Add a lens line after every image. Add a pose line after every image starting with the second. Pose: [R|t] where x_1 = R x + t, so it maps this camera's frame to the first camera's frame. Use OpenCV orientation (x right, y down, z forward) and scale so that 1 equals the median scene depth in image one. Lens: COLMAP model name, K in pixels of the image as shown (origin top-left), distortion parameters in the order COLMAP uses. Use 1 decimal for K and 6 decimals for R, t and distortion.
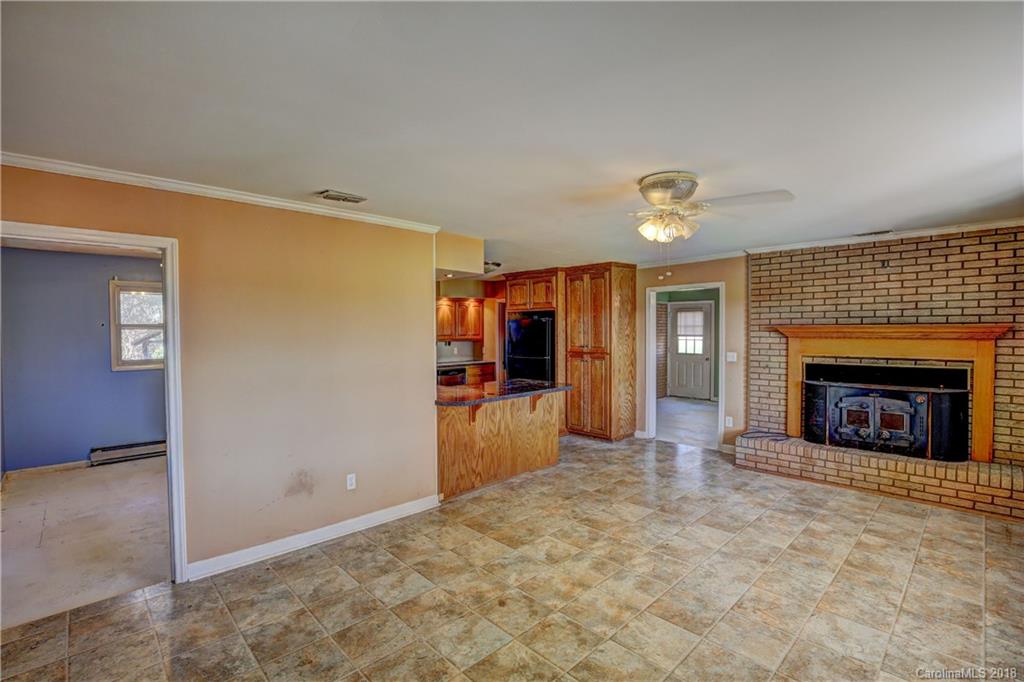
lens RADIAL K [[474.8, 0, 507.1], [0, 474.8, 337.2], [0, 0, 1]] dist [-0.029144, 0.003367]
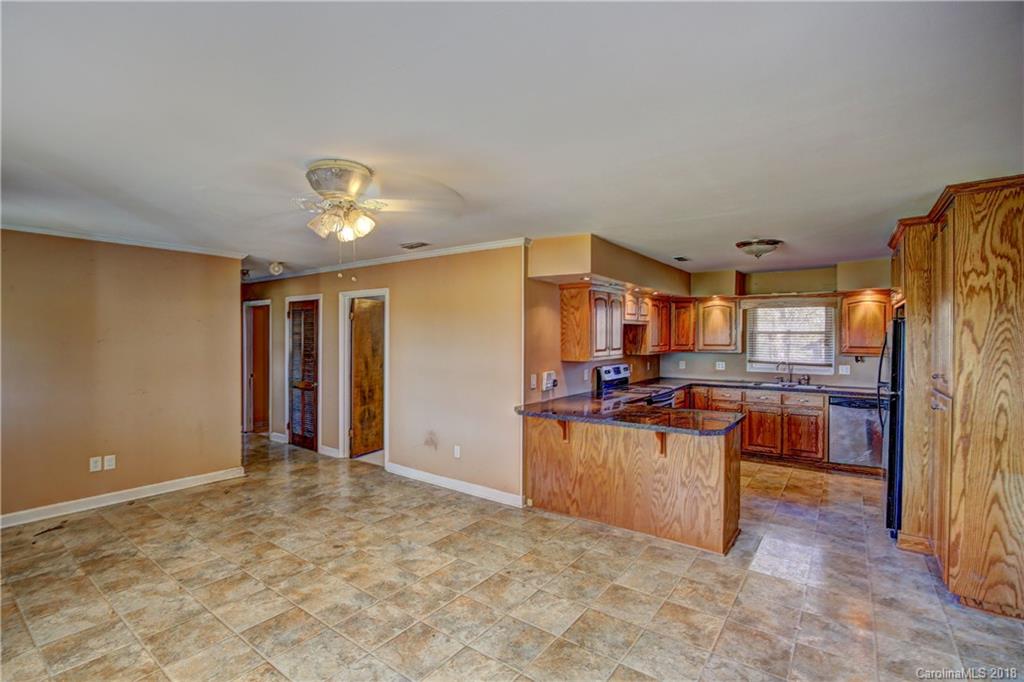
lens RADIAL K [[474.8, 0, 508.0], [0, 474.8, 338.0], [0, 0, 1]] dist [-0.029144, 0.003367]
pose [[0.158989, 0.010696, -0.987222, 1.079563], [-0.019355, 0.999783, 0.007715, -0.027567], [0.987091, 0.017881, 0.159161, 0.998139]]
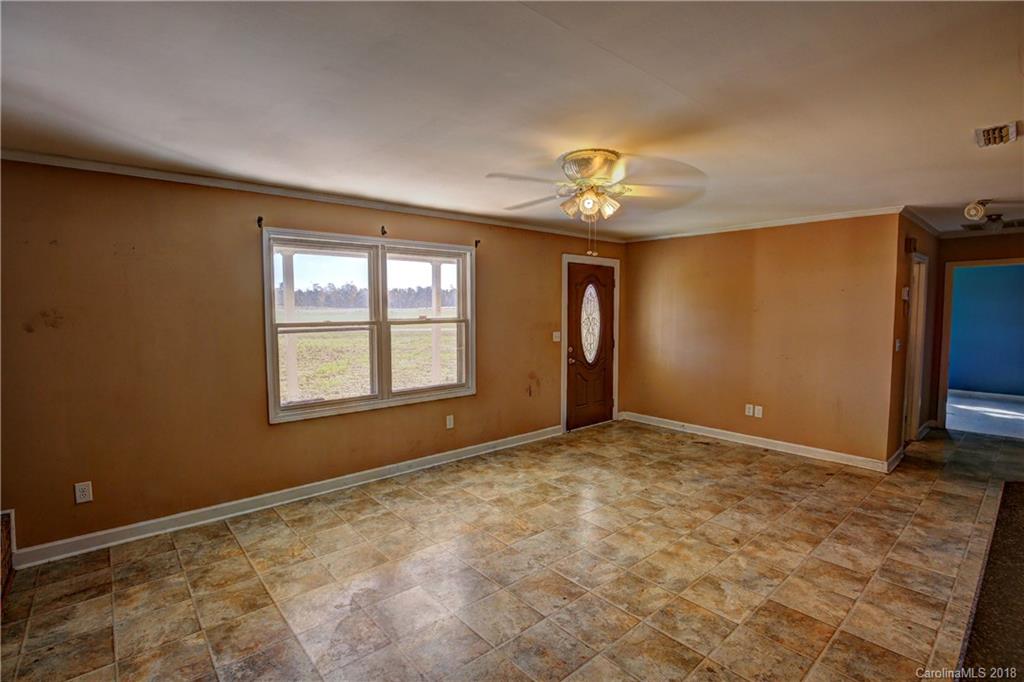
lens RADIAL K [[474.8, 0, 505.6], [0, 474.8, 341.6], [0, 0, 1]] dist [-0.029144, 0.003367]
pose [[-0.998362, 0.002850, 0.057142, 0.392517], [0.007695, 0.996373, 0.084742, -0.028421], [-0.056693, 0.085043, -0.994763, 1.724555]]
